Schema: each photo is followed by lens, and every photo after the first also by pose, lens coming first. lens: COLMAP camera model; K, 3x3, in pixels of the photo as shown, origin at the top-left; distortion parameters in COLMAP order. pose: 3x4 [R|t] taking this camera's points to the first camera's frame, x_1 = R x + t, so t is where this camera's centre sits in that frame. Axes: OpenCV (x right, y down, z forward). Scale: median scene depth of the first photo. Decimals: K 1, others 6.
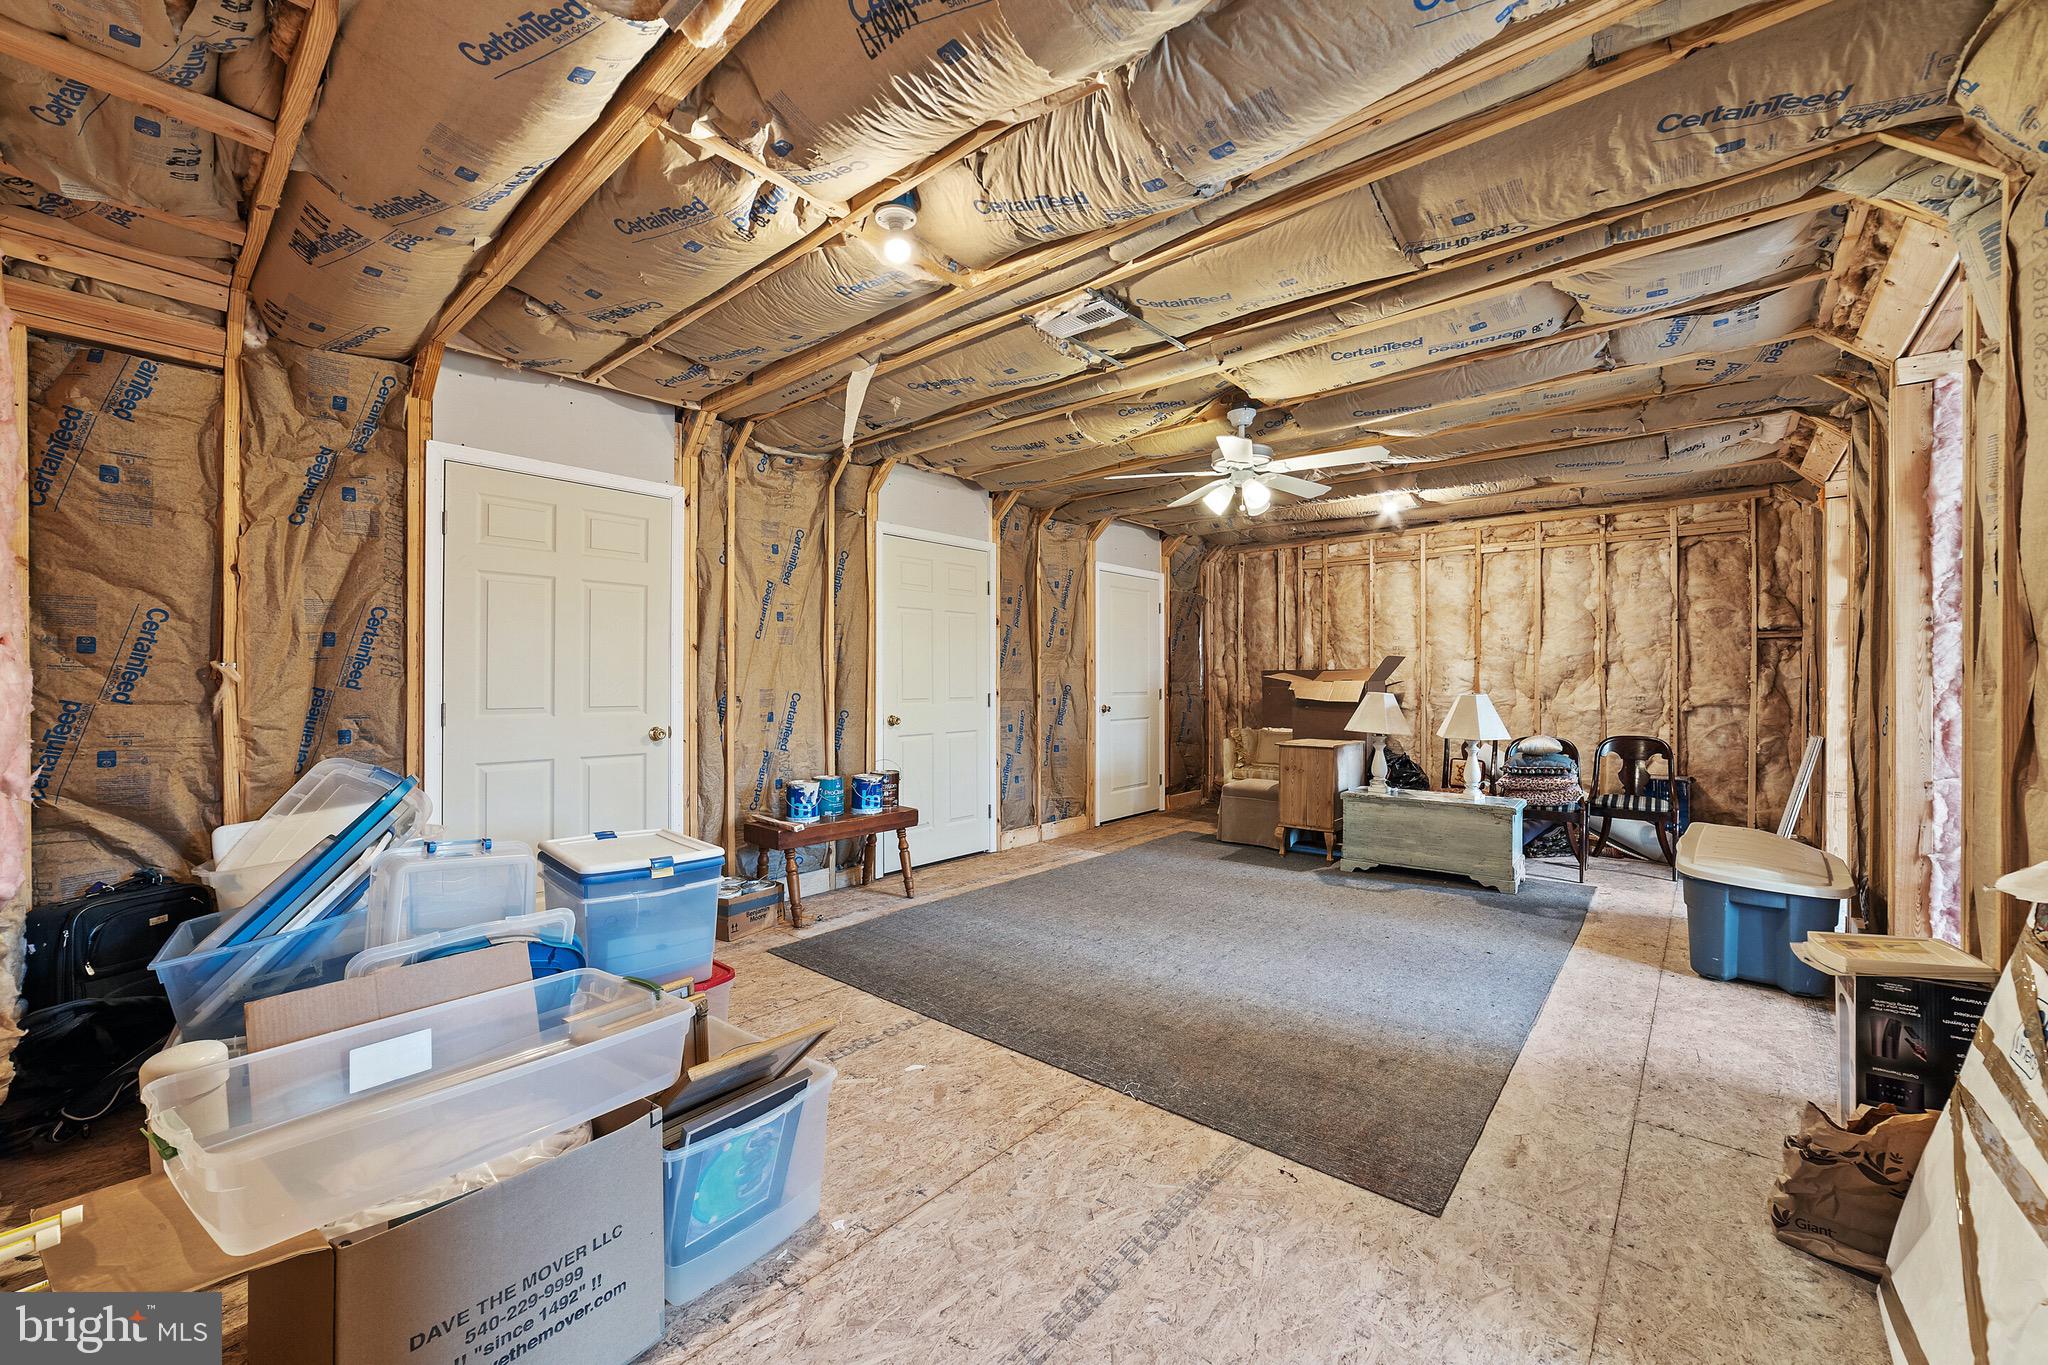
lens RADIAL K [[801.2, 0, 1032.9], [0, 801.2, 687.8], [0, 0, 1]] dist [-0.001374, 0.000028]
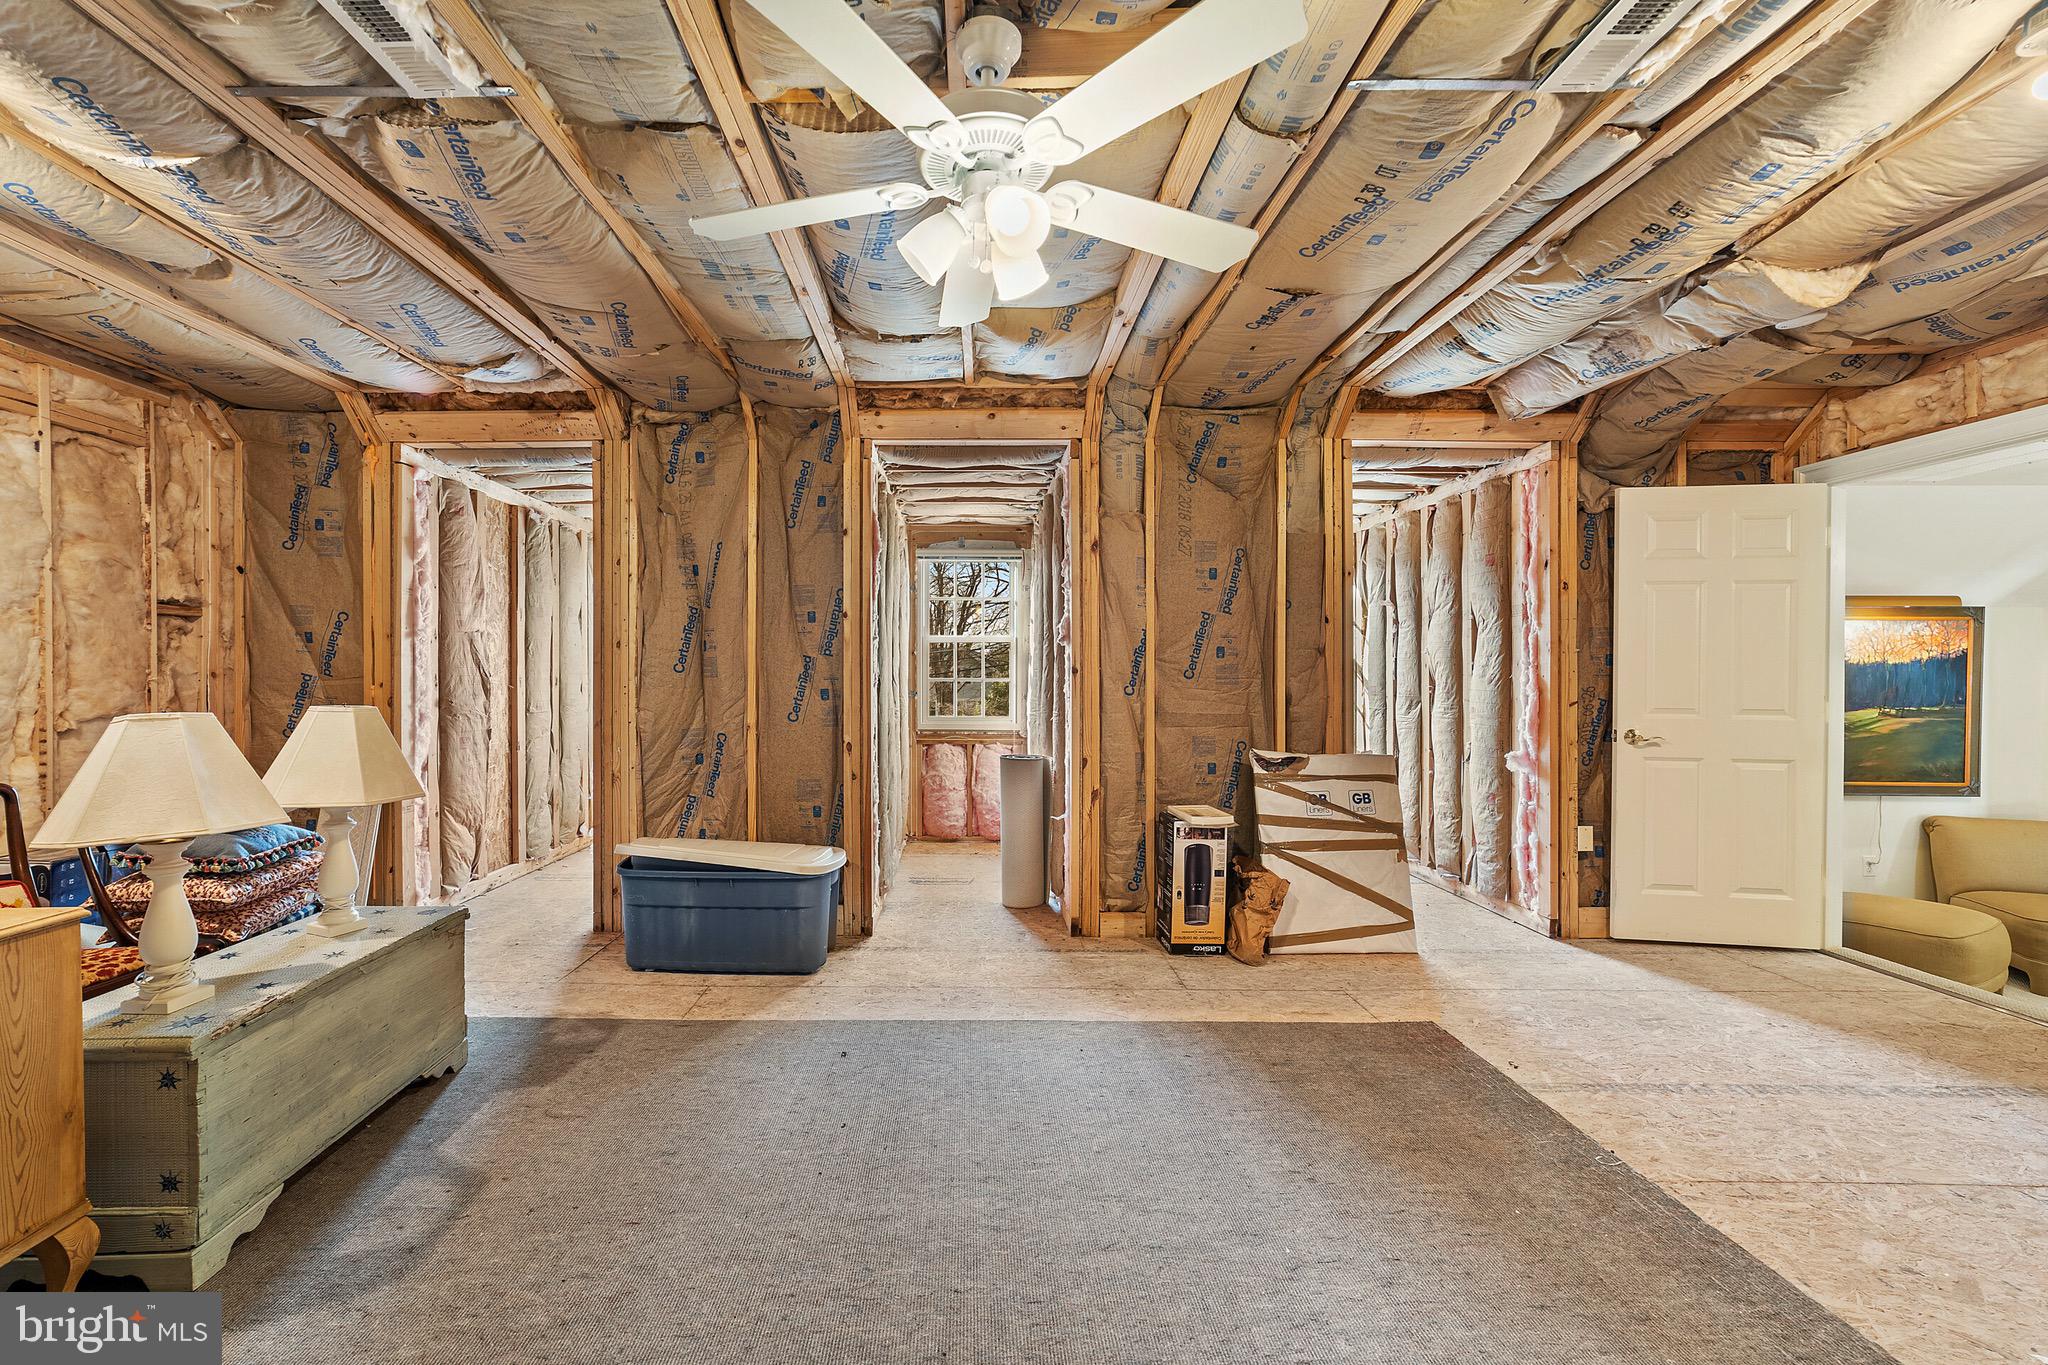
lens RADIAL K [[770.3, 0, 1010.0], [0, 770.3, 671.7], [0, 0, 1]] dist [0.000655, 0.000348]
pose [[-0.640021, 0.005774, 0.768336, -0.074934], [0.002818, 0.999983, -0.005168, -0.013954], [-0.768353, -0.001143, -0.640026, 1.495152]]
